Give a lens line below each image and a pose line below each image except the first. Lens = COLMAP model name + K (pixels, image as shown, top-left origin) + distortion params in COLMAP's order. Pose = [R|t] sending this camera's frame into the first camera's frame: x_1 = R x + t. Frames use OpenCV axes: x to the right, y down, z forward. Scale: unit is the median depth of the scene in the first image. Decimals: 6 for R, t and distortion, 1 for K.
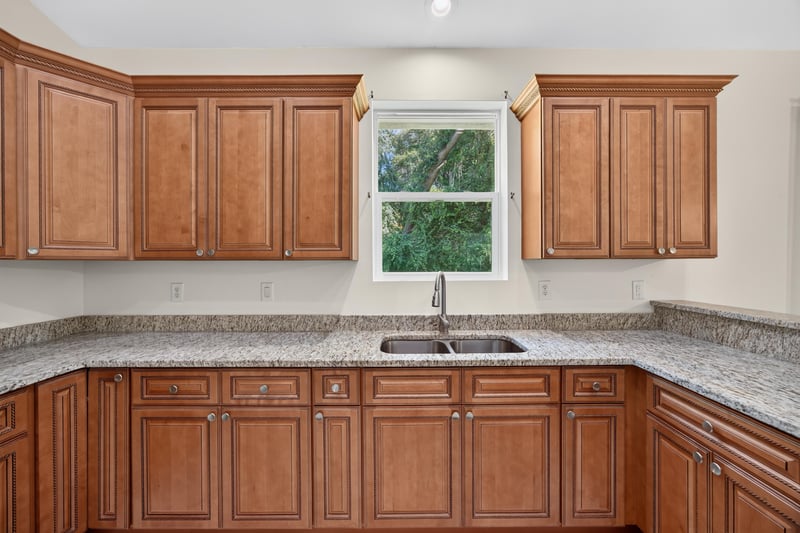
lens RADIAL K [[314.1, 0, 402.0], [0, 314.1, 265.2], [0, 0, 1]] dist [-0.028798, 0.010105]
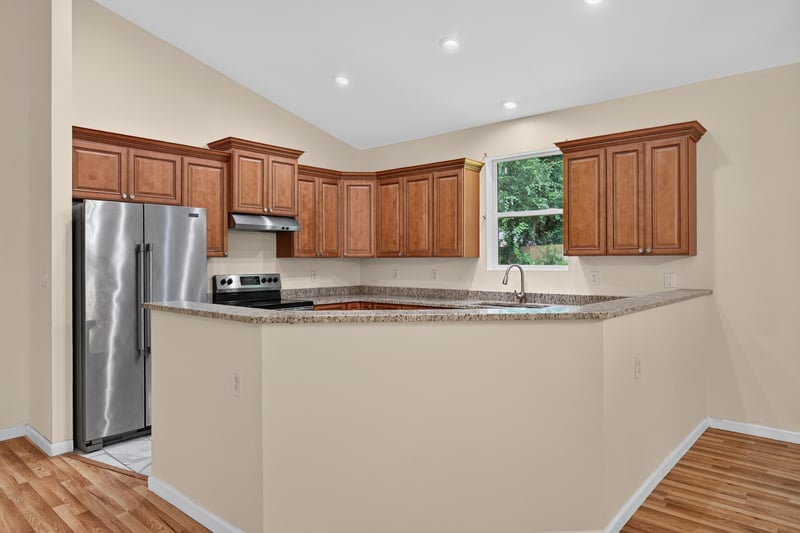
lens RADIAL K [[510.7, 0, 403.0], [0, 510.7, 259.0], [0, 0, 1]] dist [0.001871, 0.000945]
pose [[0.751368, -0.000292, -0.659884, 1.572381], [-0.003985, 0.999980, -0.004979, 0.009543], [0.659872, 0.006371, 0.751351, -1.503519]]
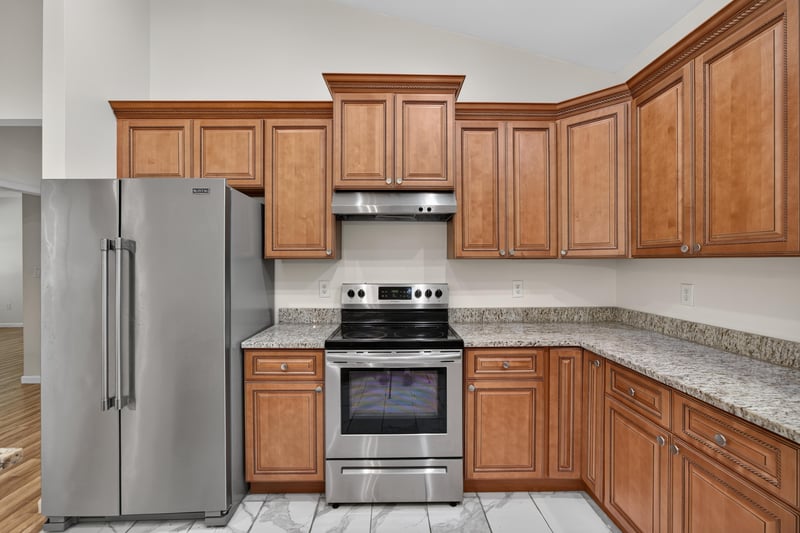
lens RADIAL K [[340.8, 0, 403.4], [0, 340.8, 262.4], [0, 0, 1]] dist [-0.008296, 0.000307]
pose [[0.024264, 0.004125, -0.999697, 0.247697], [-0.005514, 0.999977, 0.003992, -0.003157], [0.999690, 0.005416, 0.024287, 0.213352]]
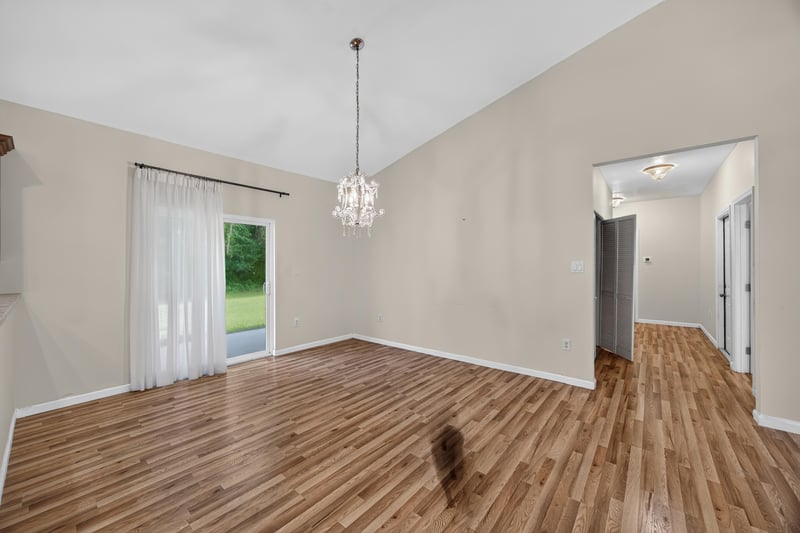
lens RADIAL K [[305.8, 0, 402.5], [0, 305.8, 264.7], [0, 0, 1]] dist [-0.005943, 0.000114]
pose [[0.629882, -0.000401, 0.776691, 1.141719], [0.006081, 0.999972, -0.004415, 0.013235], [-0.776667, 0.007504, 0.629866, -1.271609]]
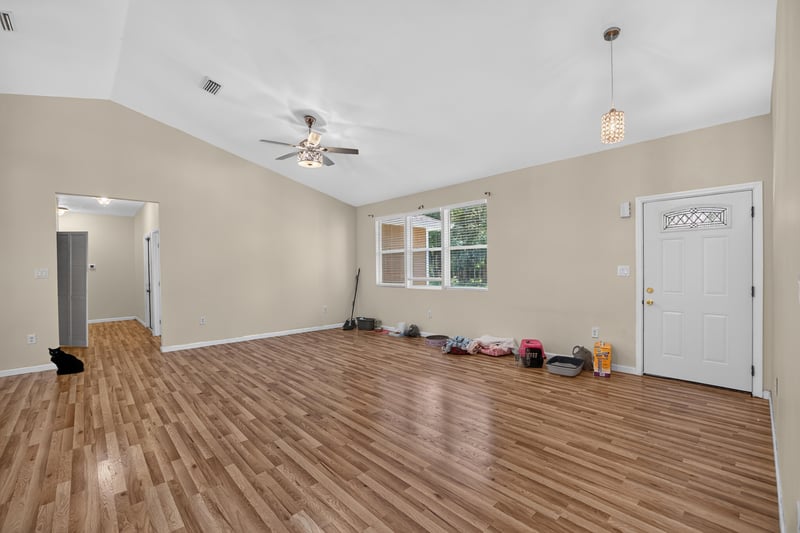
lens RADIAL K [[343.4, 0, 401.5], [0, 343.4, 270.8], [0, 0, 1]] dist [-0.024093, 0.006190]
pose [[-0.686683, 0.002210, 0.726954, -0.445585], [0.018274, 0.999732, 0.014221, 0.021905], [-0.726728, 0.023050, -0.686539, -1.144493]]
